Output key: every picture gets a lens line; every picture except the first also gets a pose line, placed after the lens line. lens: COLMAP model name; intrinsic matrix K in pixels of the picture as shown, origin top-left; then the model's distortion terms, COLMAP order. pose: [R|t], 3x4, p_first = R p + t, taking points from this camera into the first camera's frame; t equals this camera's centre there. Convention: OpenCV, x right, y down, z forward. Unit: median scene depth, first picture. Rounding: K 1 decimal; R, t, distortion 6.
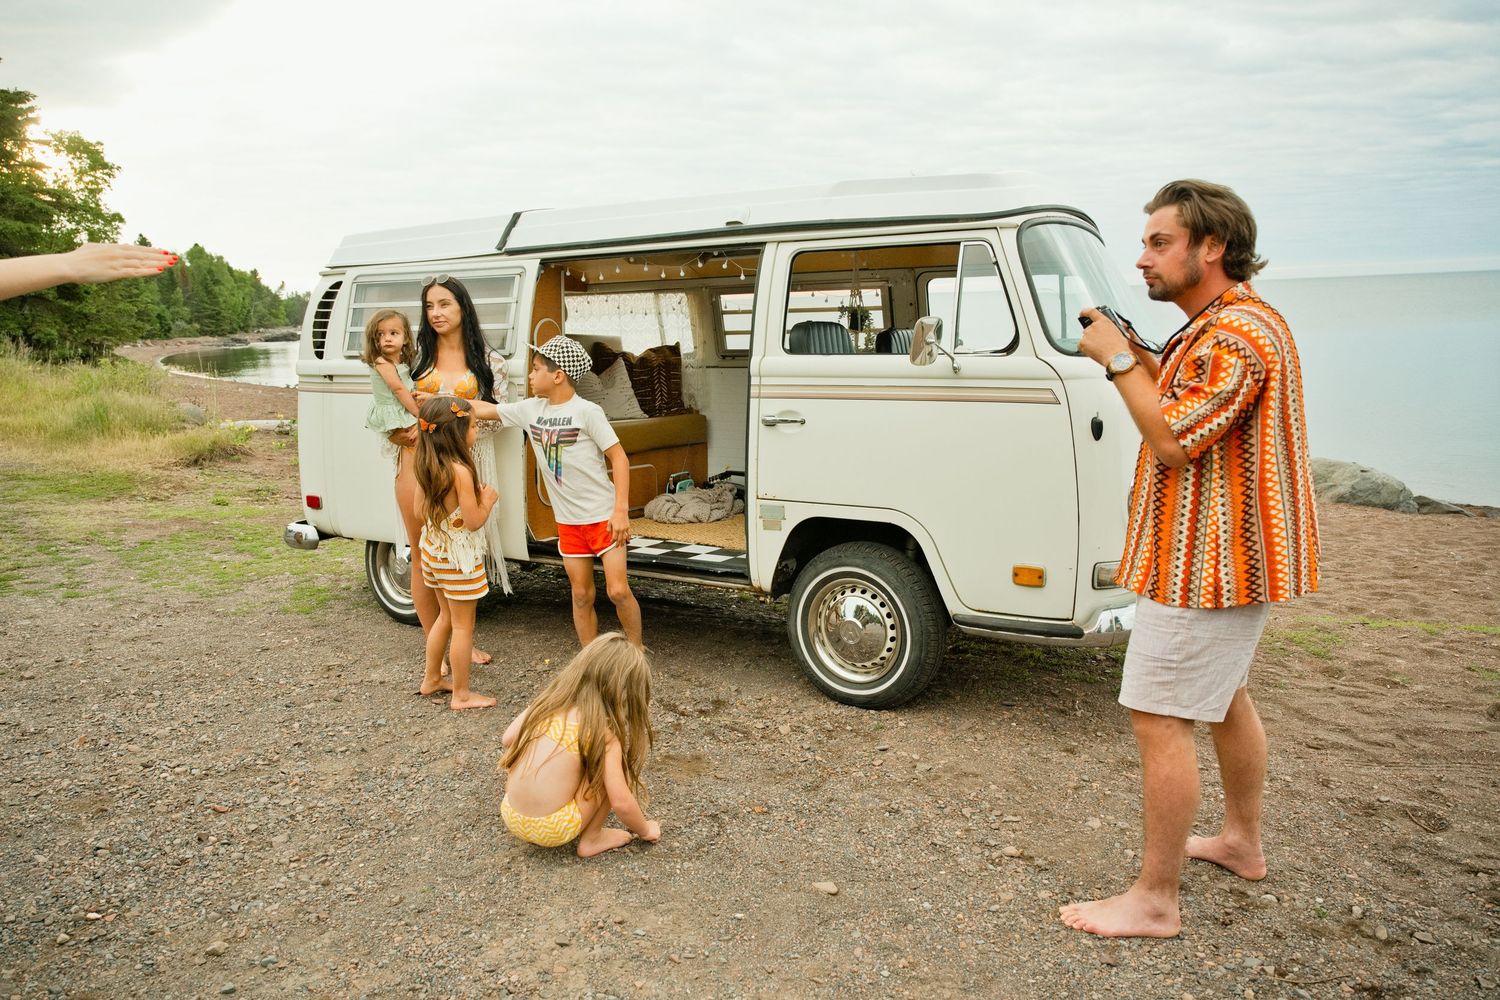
lens RADIAL K [[1021.3, 0, 750.0], [0, 1021.3, 500.0], [0, 0, 1]] dist [-0.066702, 0.093216]
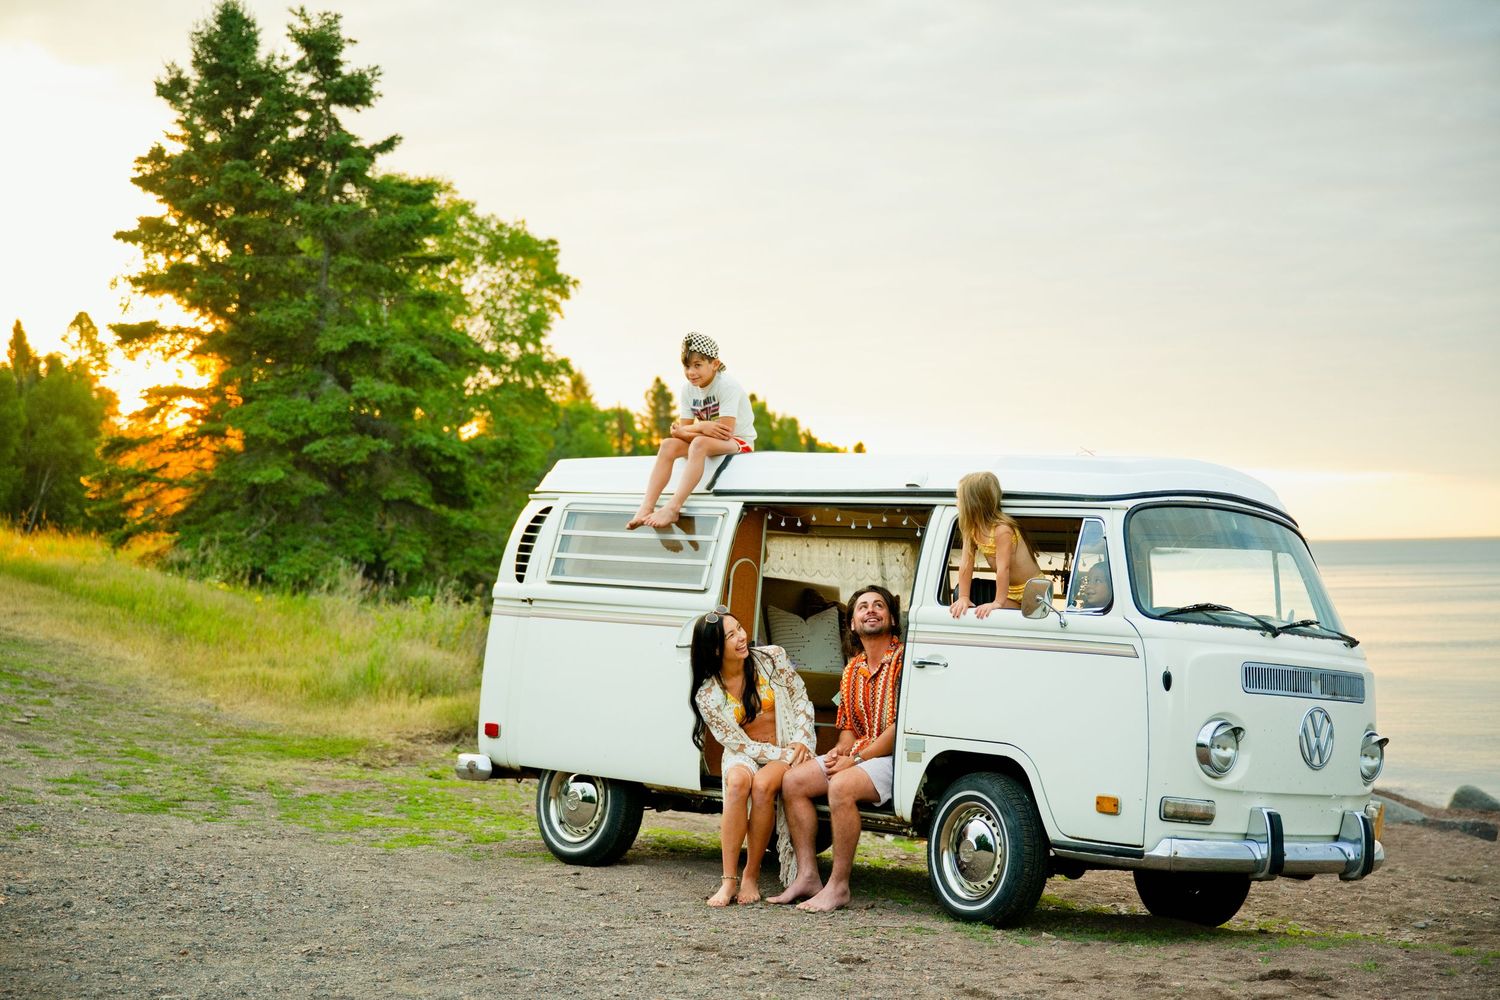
lens RADIAL K [[2358.4, 0, 750.0], [0, 2358.4, 500.0], [0, 0, 1]] dist [-0.003400, -0.005932]
pose [[0.968587, 0.065409, -0.239918, 0.430116], [-0.114794, 0.973447, -0.198049, 0.270769], [0.220593, 0.219369, 0.950377, -1.471912]]
